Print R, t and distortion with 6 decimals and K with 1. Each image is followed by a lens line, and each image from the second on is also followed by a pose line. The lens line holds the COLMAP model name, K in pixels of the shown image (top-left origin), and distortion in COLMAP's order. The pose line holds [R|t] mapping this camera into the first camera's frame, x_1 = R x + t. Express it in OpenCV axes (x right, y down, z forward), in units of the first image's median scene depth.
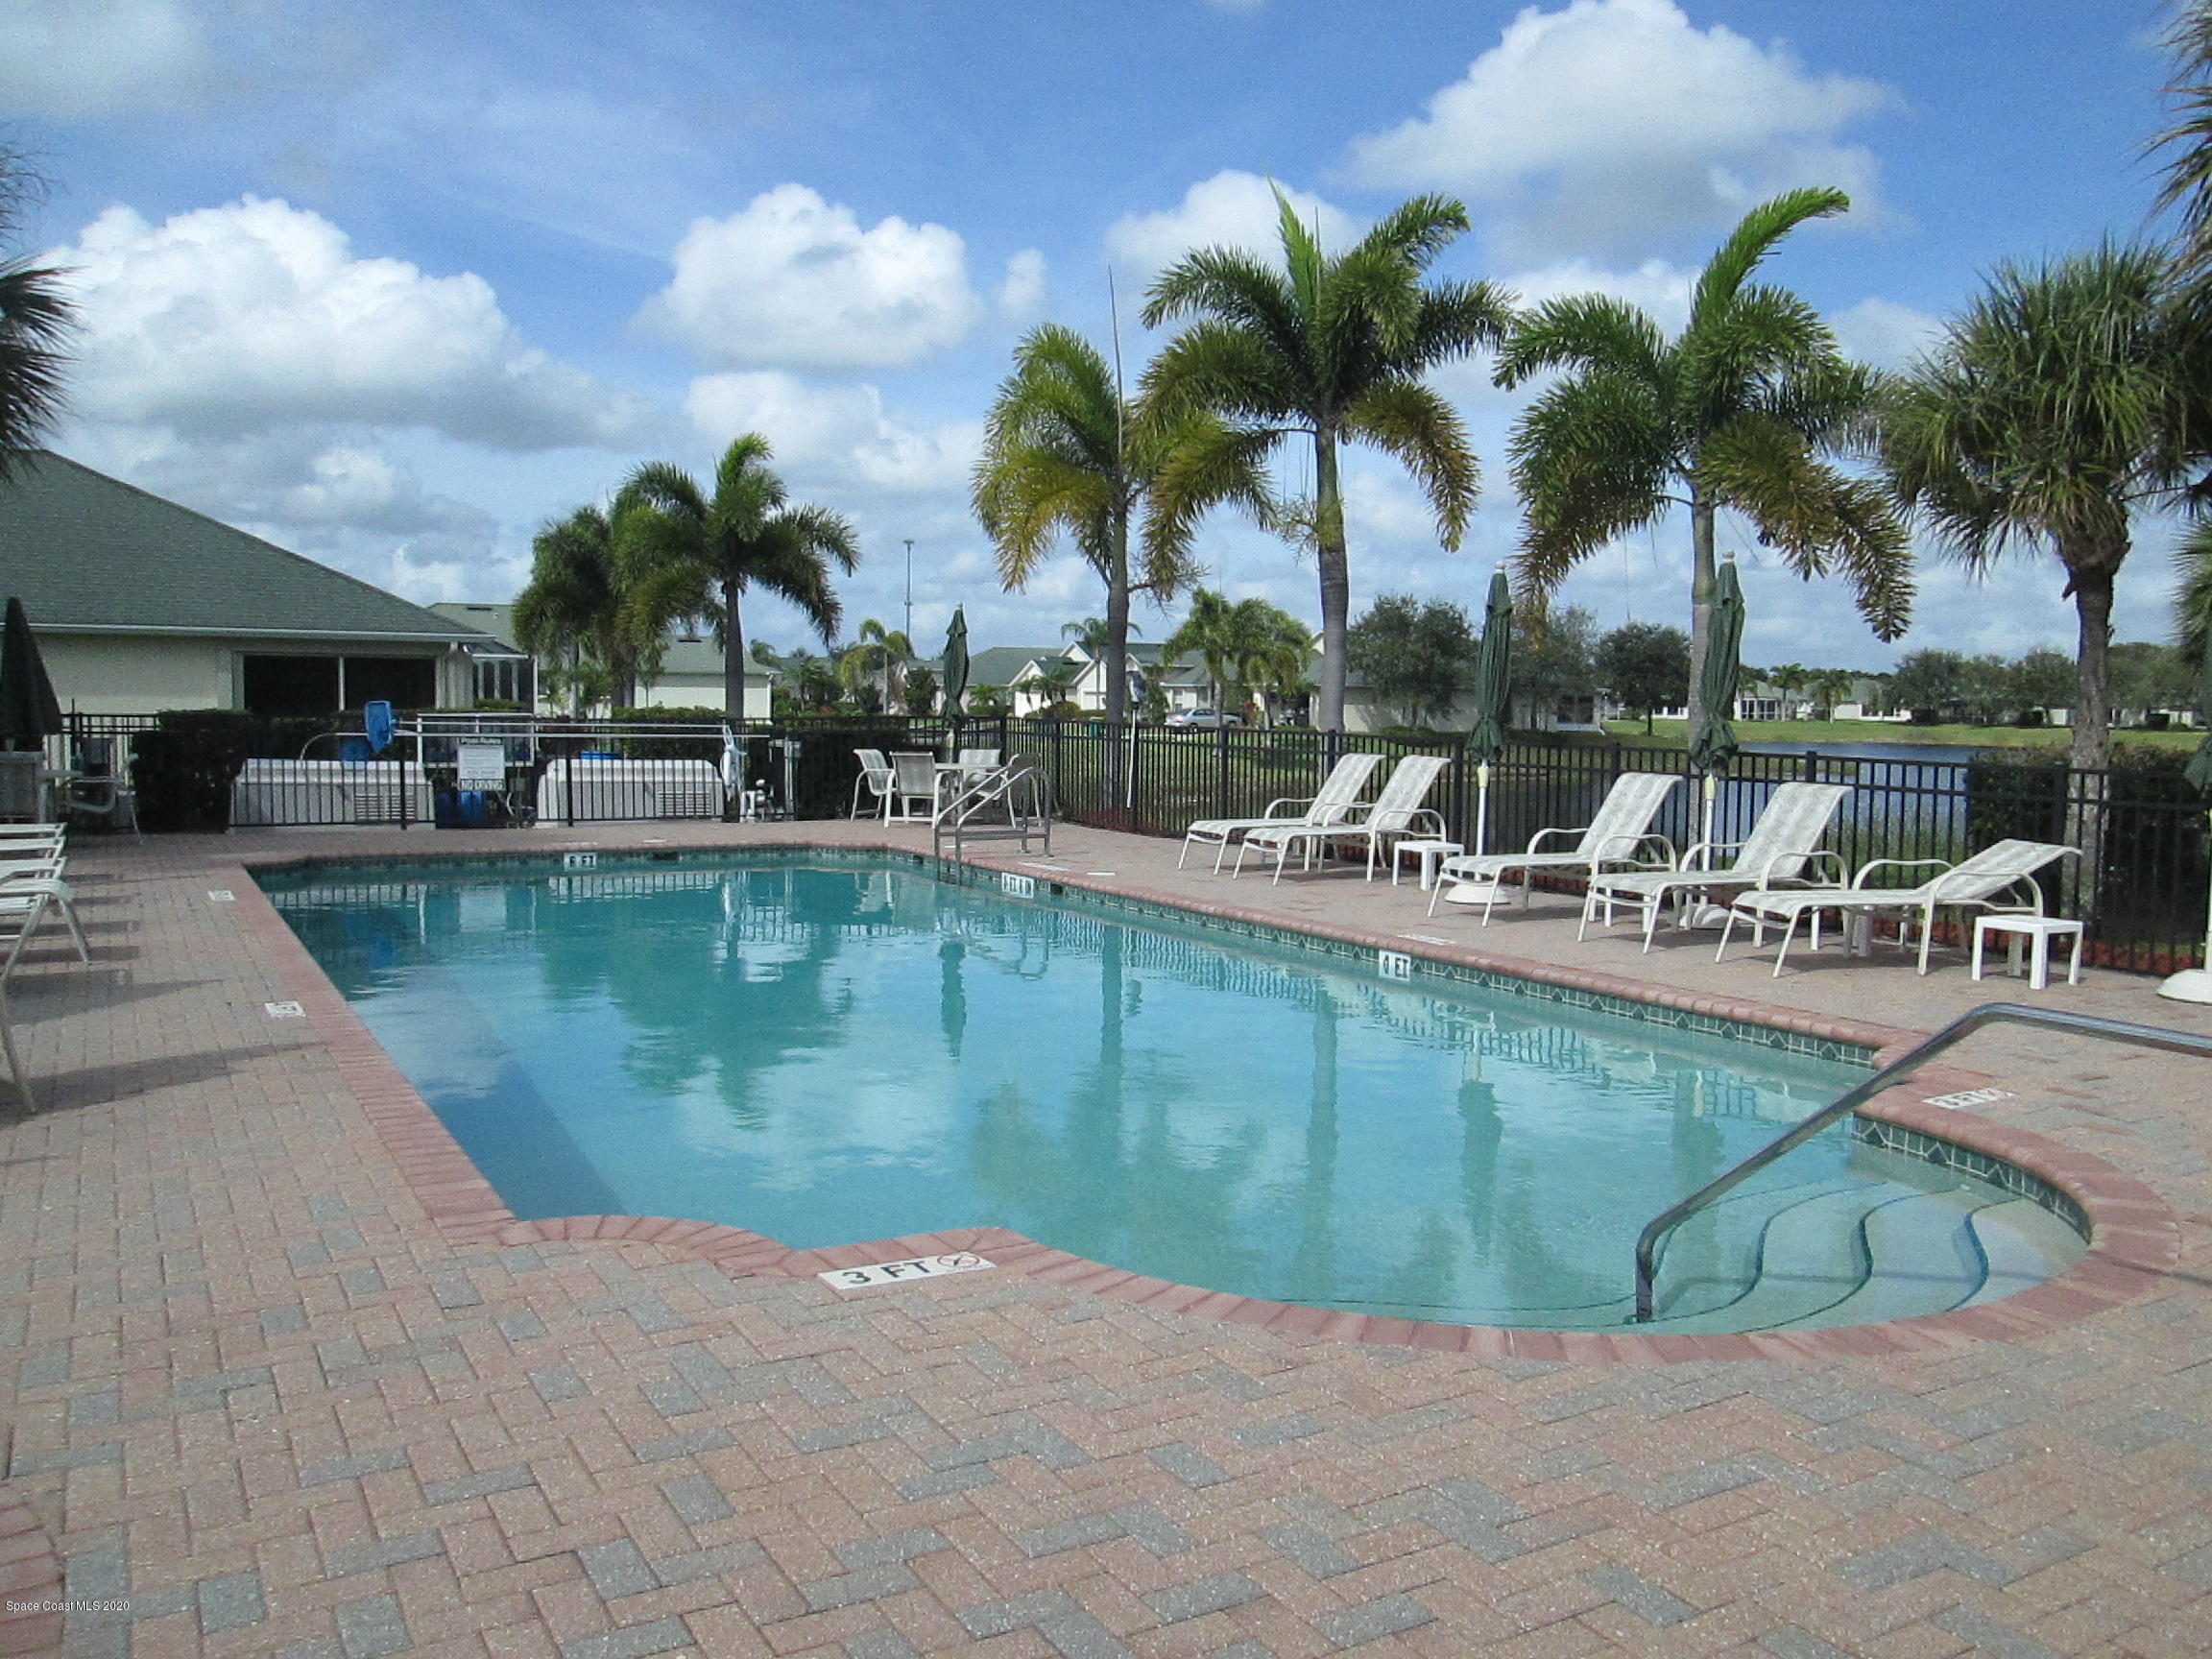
lens RADIAL K [[1787.1, 0, 1106.0], [0, 1787.1, 829.5], [0, 0, 1]] dist [-0.075977, 0.038383]
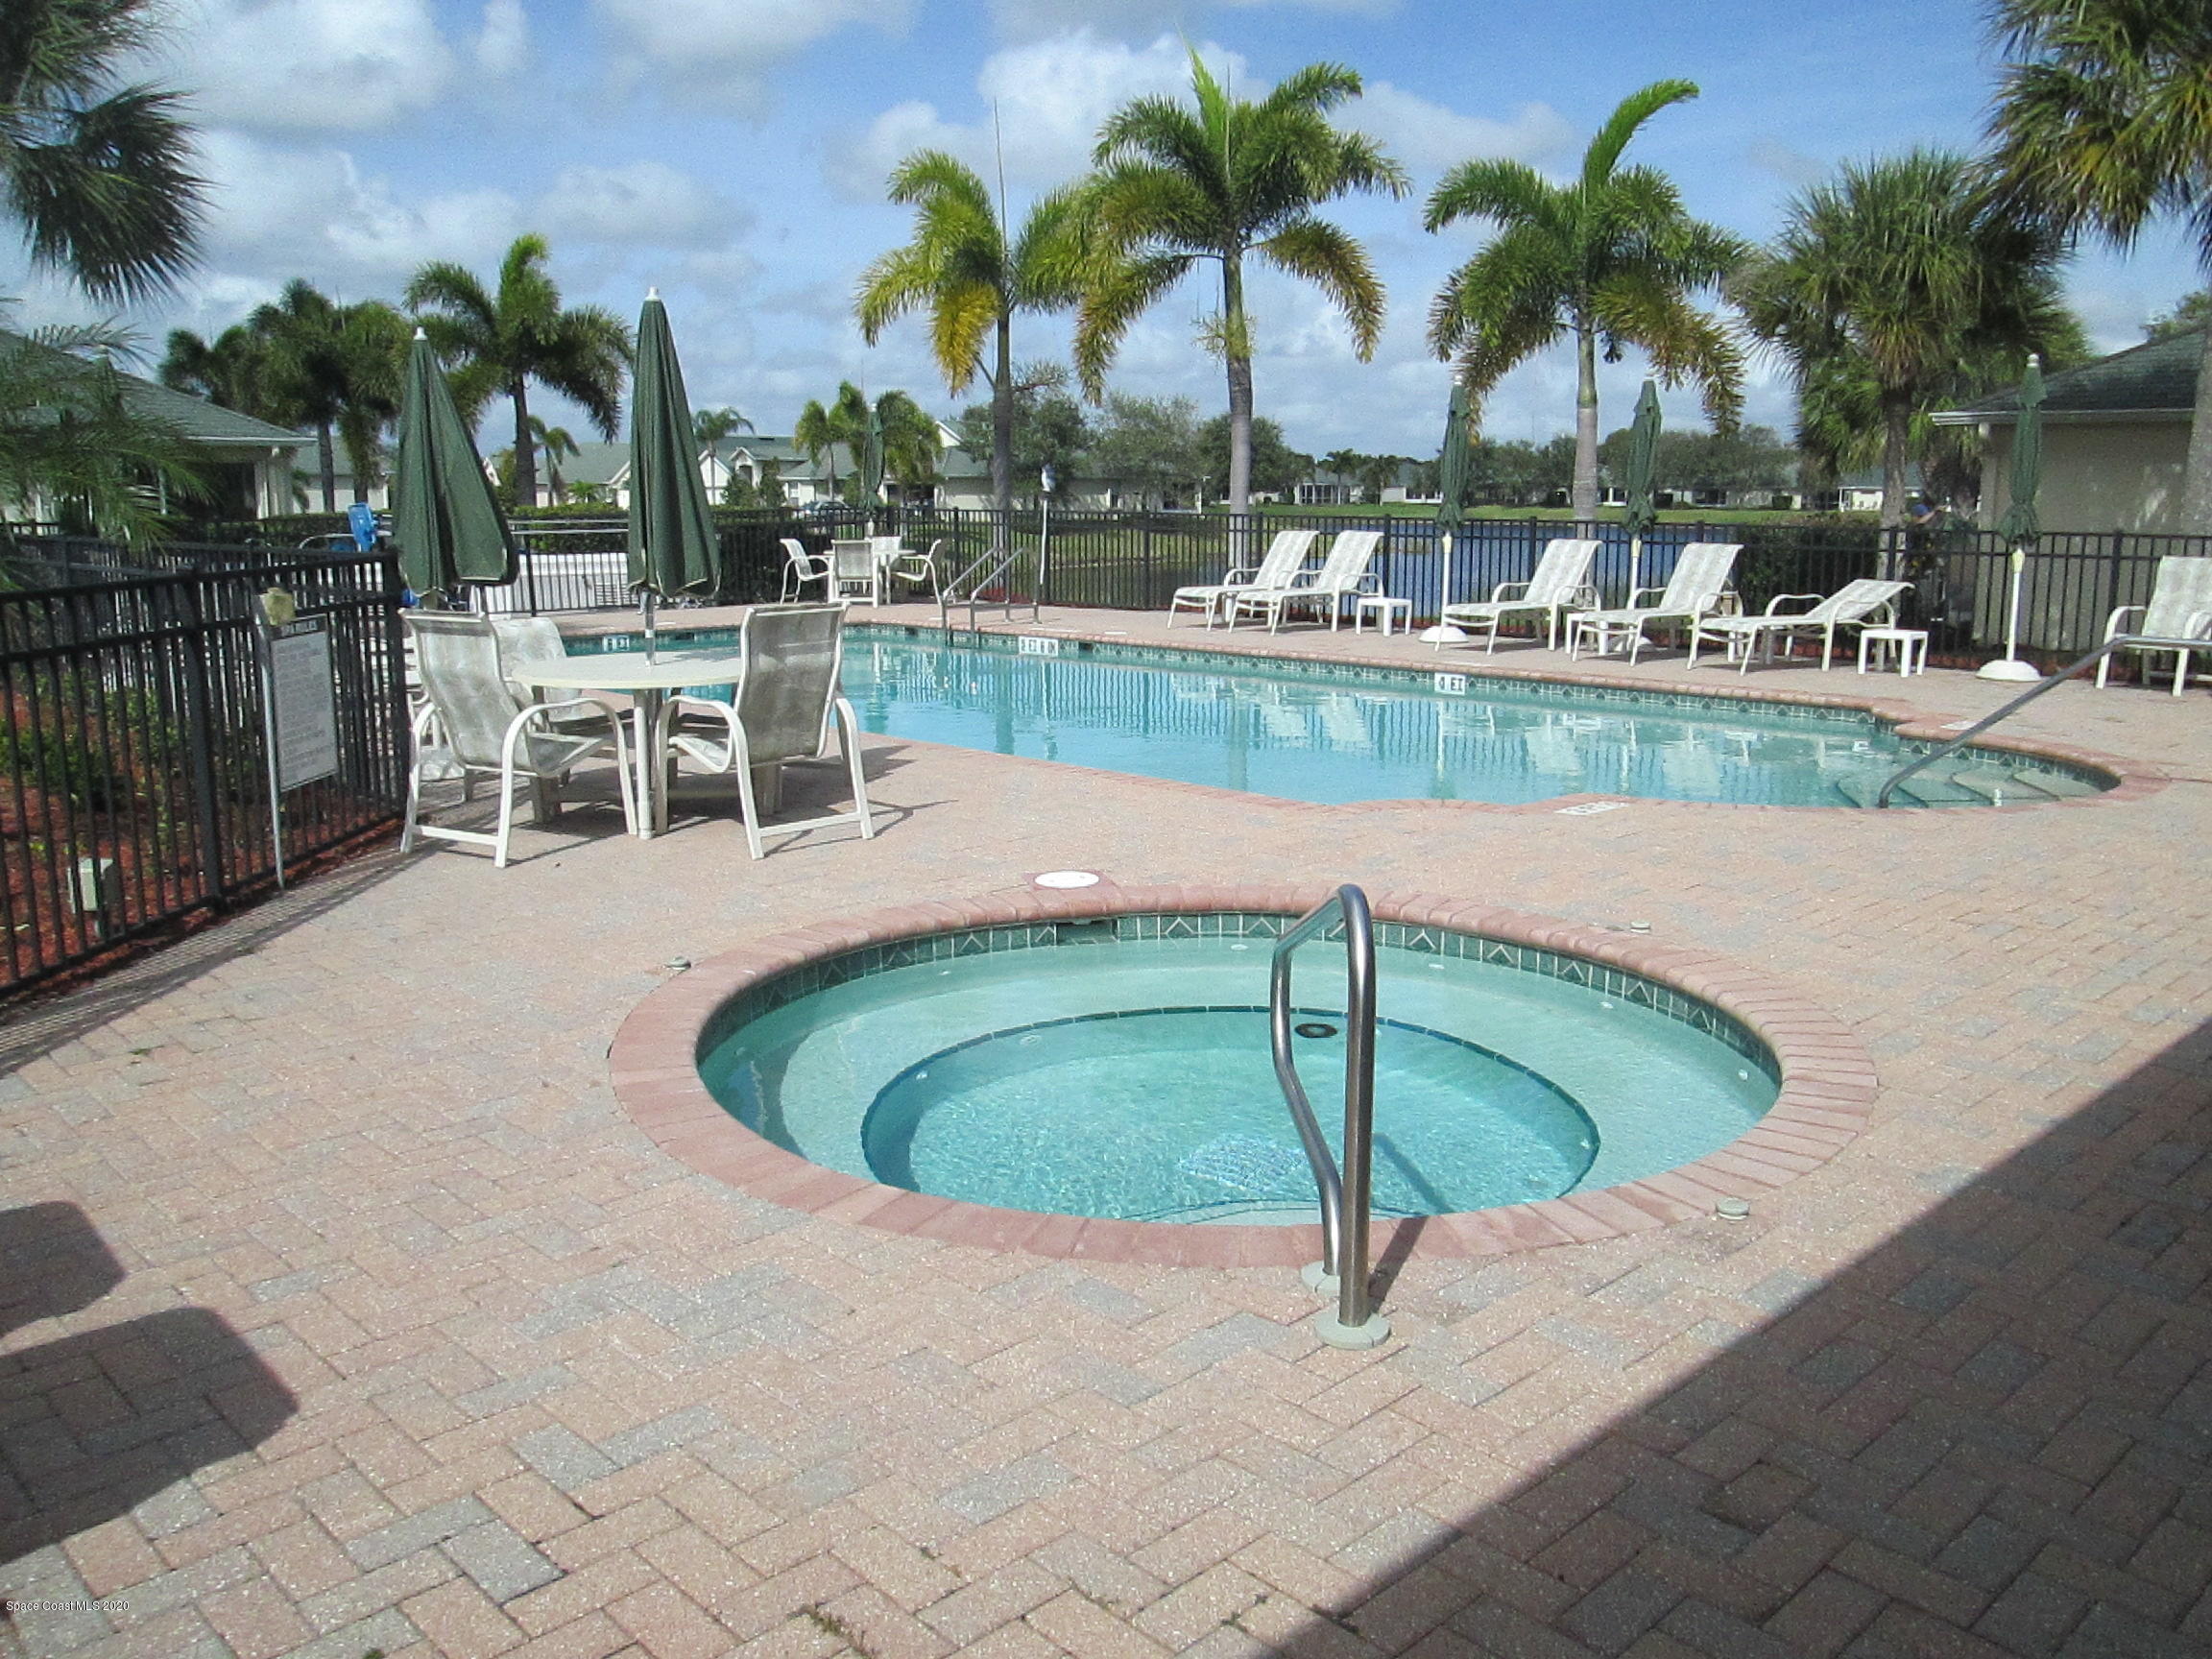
lens RADIAL K [[1787.1, 0, 1106.0], [0, 1787.1, 829.5], [0, 0, 1]] dist [-0.075977, 0.038383]
pose [[0.968995, -0.059238, 0.239875, -0.275358], [0.031324, 0.992454, 0.118552, 0.011620], [-0.245087, -0.107362, 0.963538, -0.164308]]
